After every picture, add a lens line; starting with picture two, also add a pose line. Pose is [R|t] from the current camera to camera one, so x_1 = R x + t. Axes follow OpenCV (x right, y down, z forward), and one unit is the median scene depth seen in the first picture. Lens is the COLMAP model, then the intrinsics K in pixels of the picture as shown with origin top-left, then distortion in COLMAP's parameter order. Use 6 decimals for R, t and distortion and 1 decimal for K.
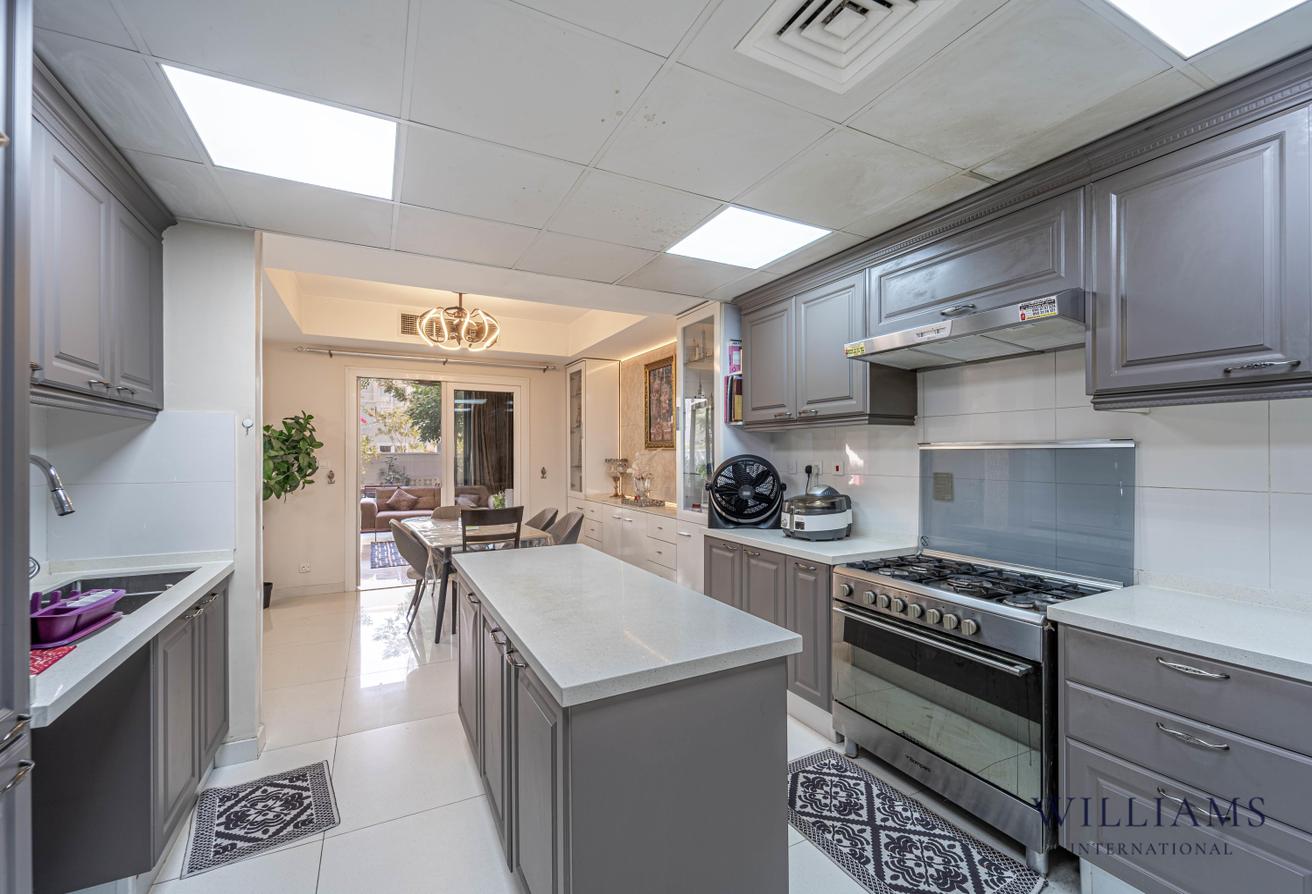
lens RADIAL K [[541.7, 0, 654.6], [0, 541.7, 452.3], [0, 0, 1]] dist [-0.003018, -0.000242]
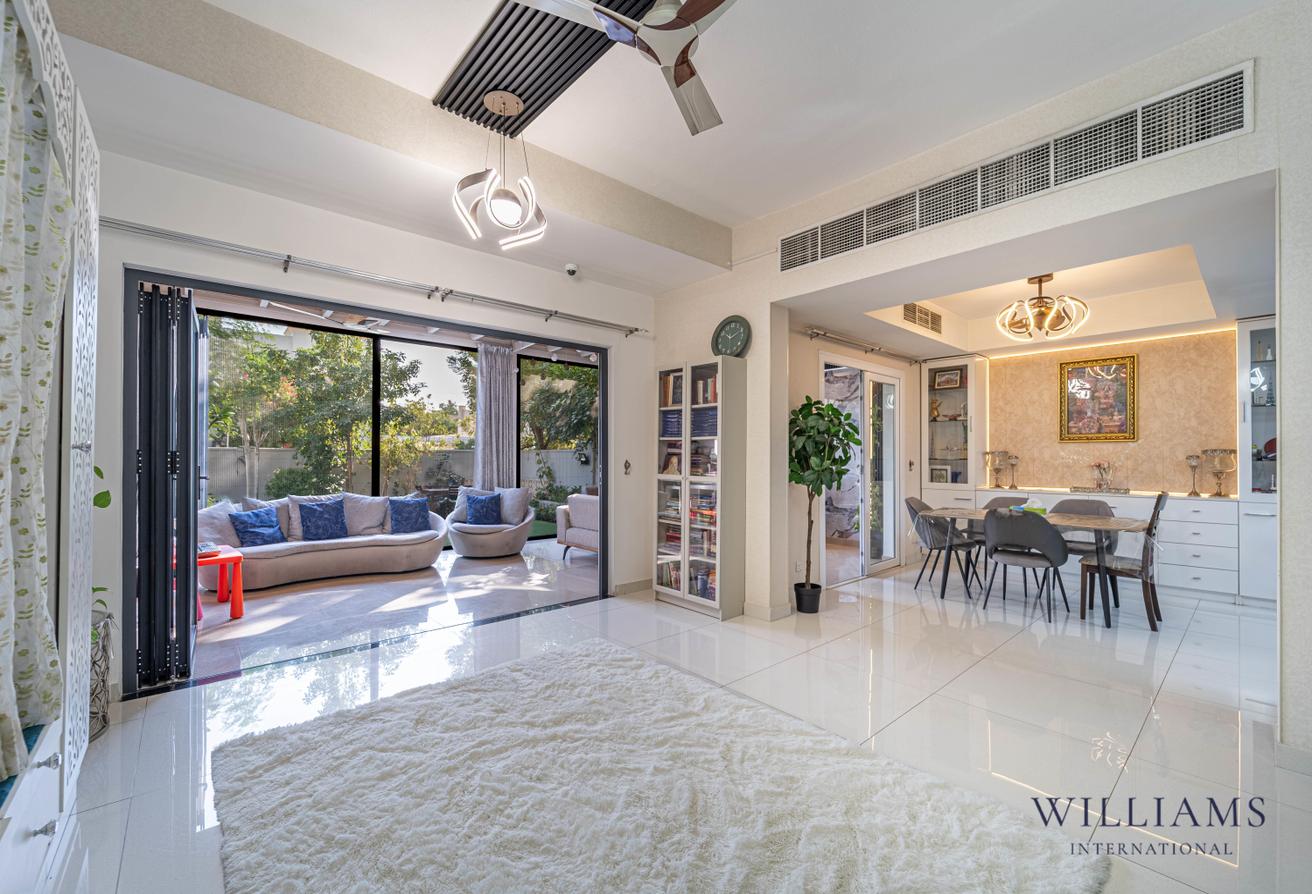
lens RADIAL K [[541.7, 0, 651.2], [0, 541.7, 450.0], [0, 0, 1]] dist [-0.003018, -0.000242]
pose [[0.967910, 0.006127, 0.251223, -1.092907], [-0.003377, 0.999930, -0.011377, 0.026329], [-0.251275, 0.010163, 0.967862, 0.176290]]
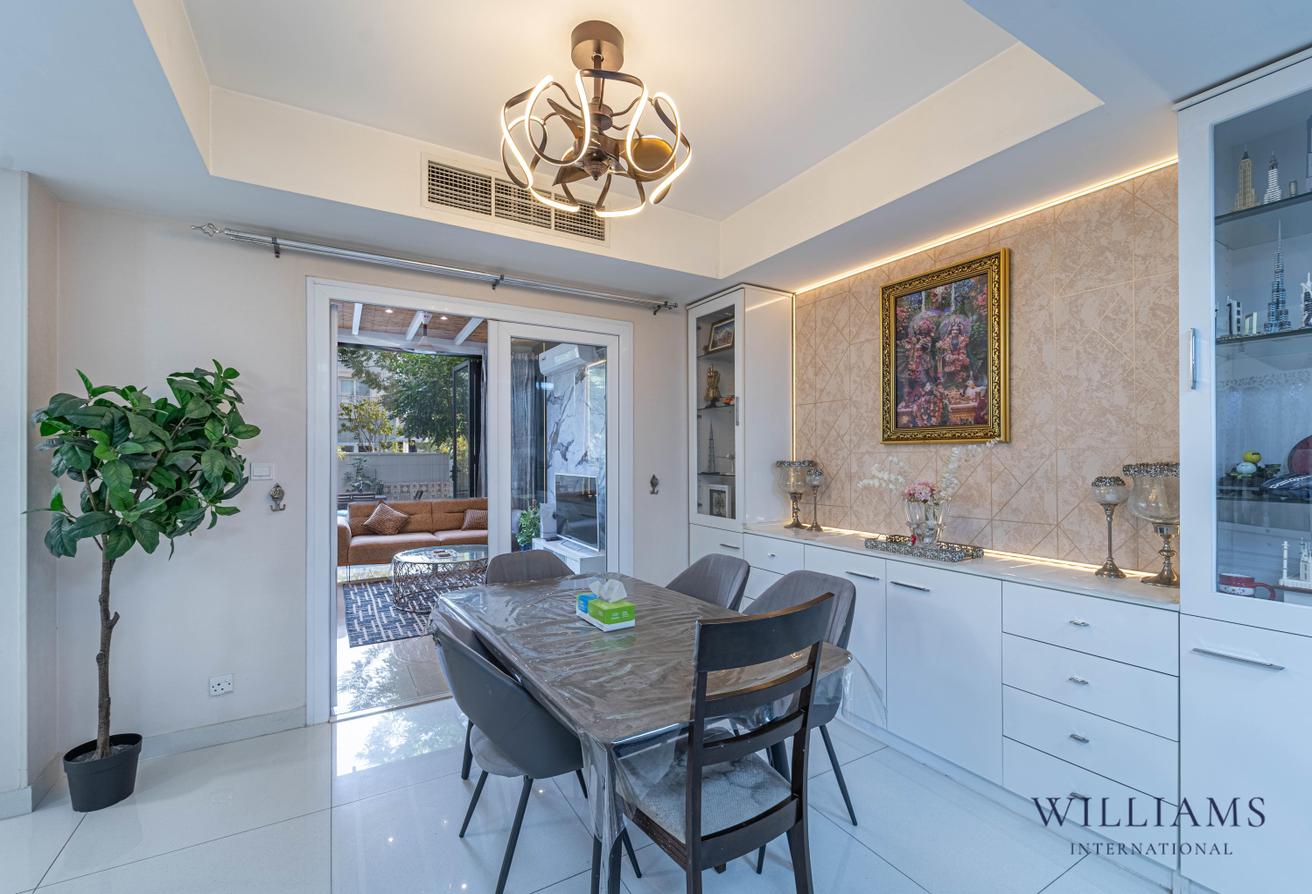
lens RADIAL K [[541.7, 0, 655.5], [0, 541.7, 453.7], [0, 0, 1]] dist [-0.003018, -0.000242]
pose [[0.998011, 0.000649, 0.063036, -0.285777], [-0.000616, 1.000000, -0.000542, 0.005593], [-0.063037, 0.000502, 0.998011, 0.487447]]
